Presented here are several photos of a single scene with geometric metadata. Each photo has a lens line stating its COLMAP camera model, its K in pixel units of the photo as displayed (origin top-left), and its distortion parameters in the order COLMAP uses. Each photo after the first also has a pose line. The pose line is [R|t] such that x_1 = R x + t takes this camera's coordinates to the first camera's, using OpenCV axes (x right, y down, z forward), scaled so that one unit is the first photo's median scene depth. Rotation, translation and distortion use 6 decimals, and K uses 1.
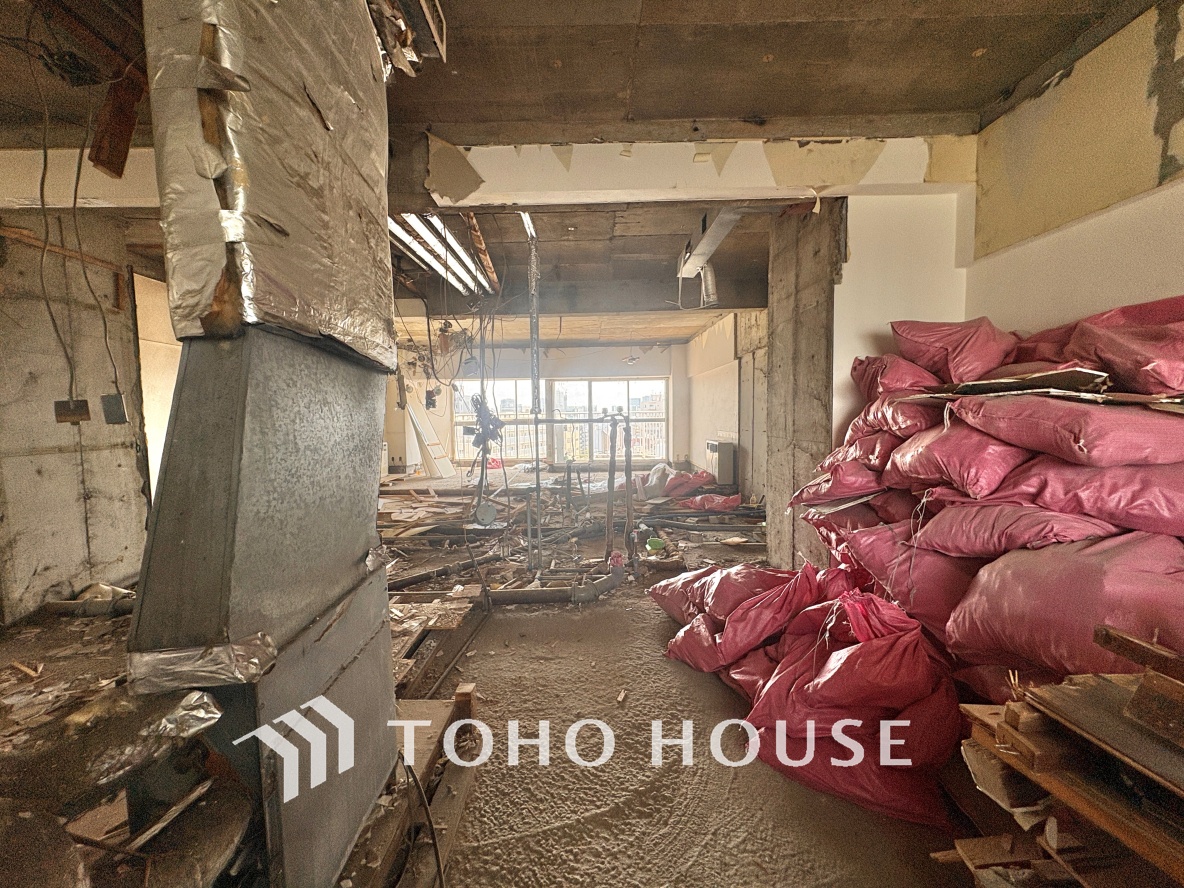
lens RADIAL K [[471.7, 0, 592.3], [0, 471.7, 443.4], [0, 0, 1]] dist [0.000241, 0.000326]
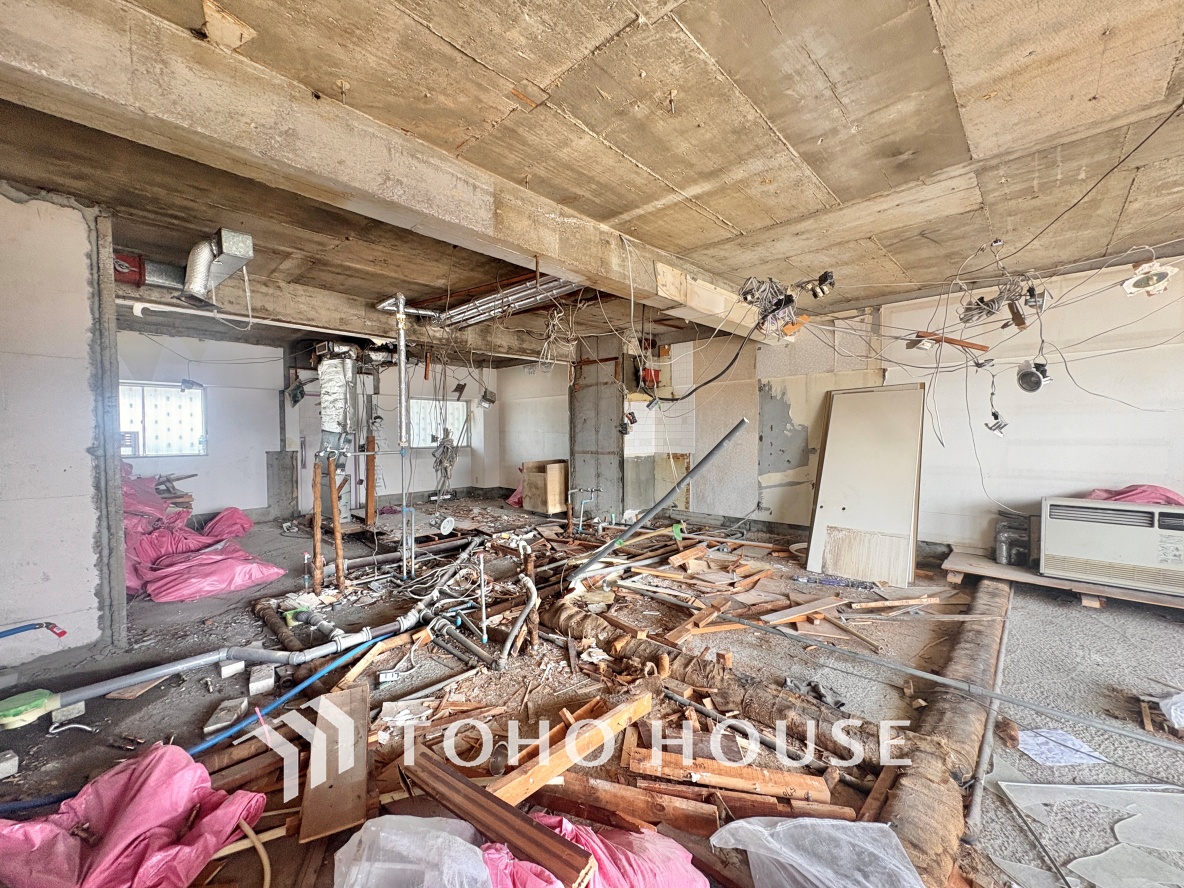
lens RADIAL K [[471.7, 0, 592.3], [0, 471.7, 443.4], [0, 0, 1]] dist [0.000241, 0.000326]
pose [[-0.695679, 0.038777, -0.717306, 0.391545], [-0.024756, 0.996655, 0.077888, -0.170337], [0.717927, 0.071943, -0.692391, 2.136767]]
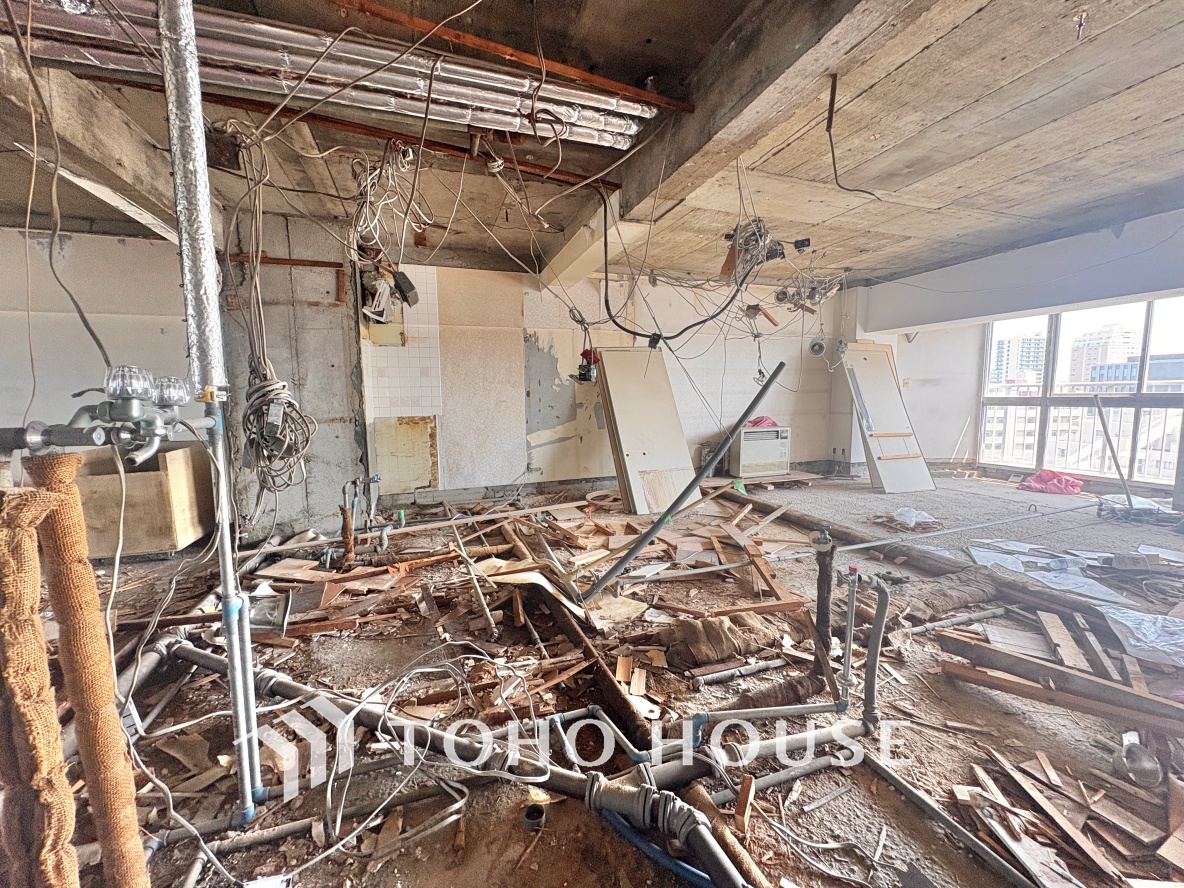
lens RADIAL K [[471.7, 0, 592.3], [0, 471.7, 443.4], [0, 0, 1]] dist [0.000241, 0.000326]
pose [[0.329295, 0.109194, -0.937892, 0.302196], [-0.047268, 0.993952, 0.099125, -0.079876], [0.943043, 0.011691, 0.332464, 1.145443]]
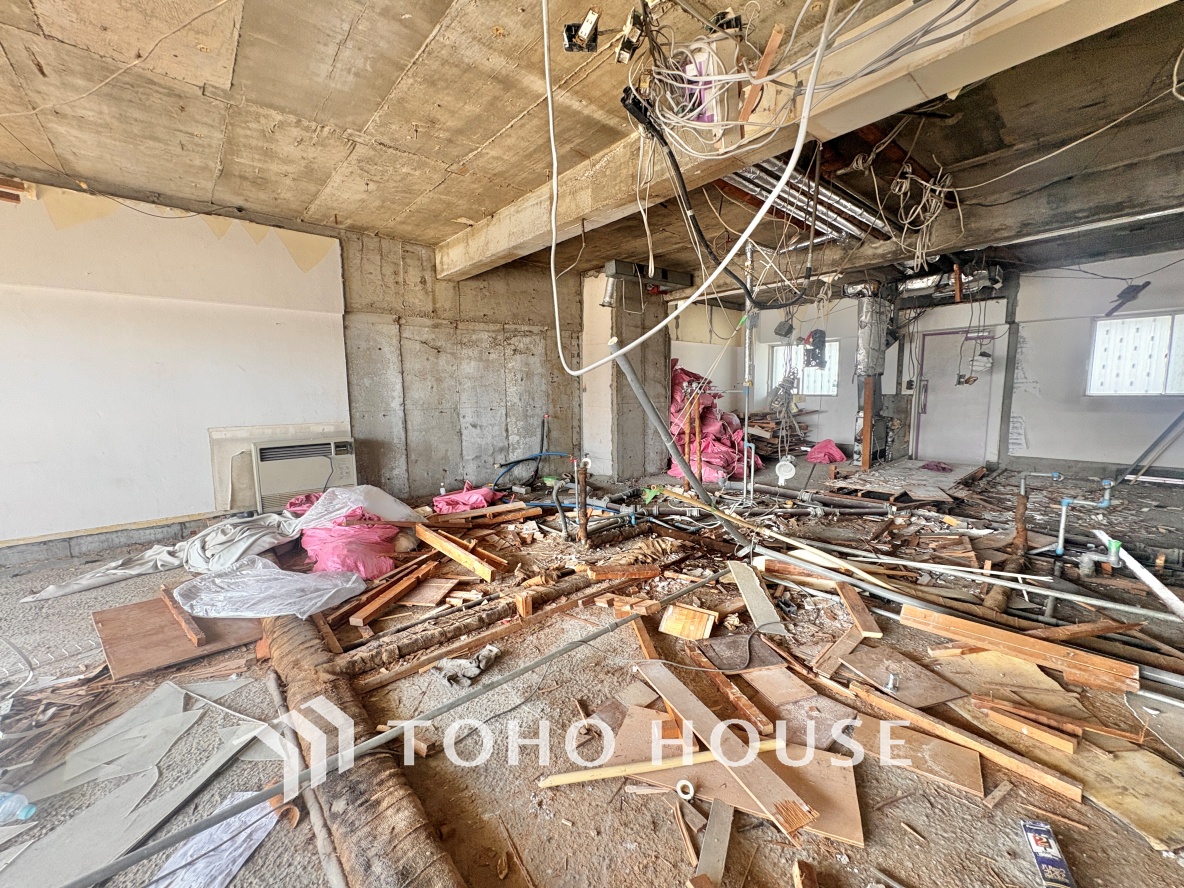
lens RADIAL K [[471.7, 0, 592.3], [0, 471.7, 443.4], [0, 0, 1]] dist [0.000241, 0.000326]
pose [[-0.653738, -0.059871, 0.754349, -0.809884], [0.069264, 0.987946, 0.138437, -0.112979], [-0.753544, 0.142751, -0.641711, 2.143777]]
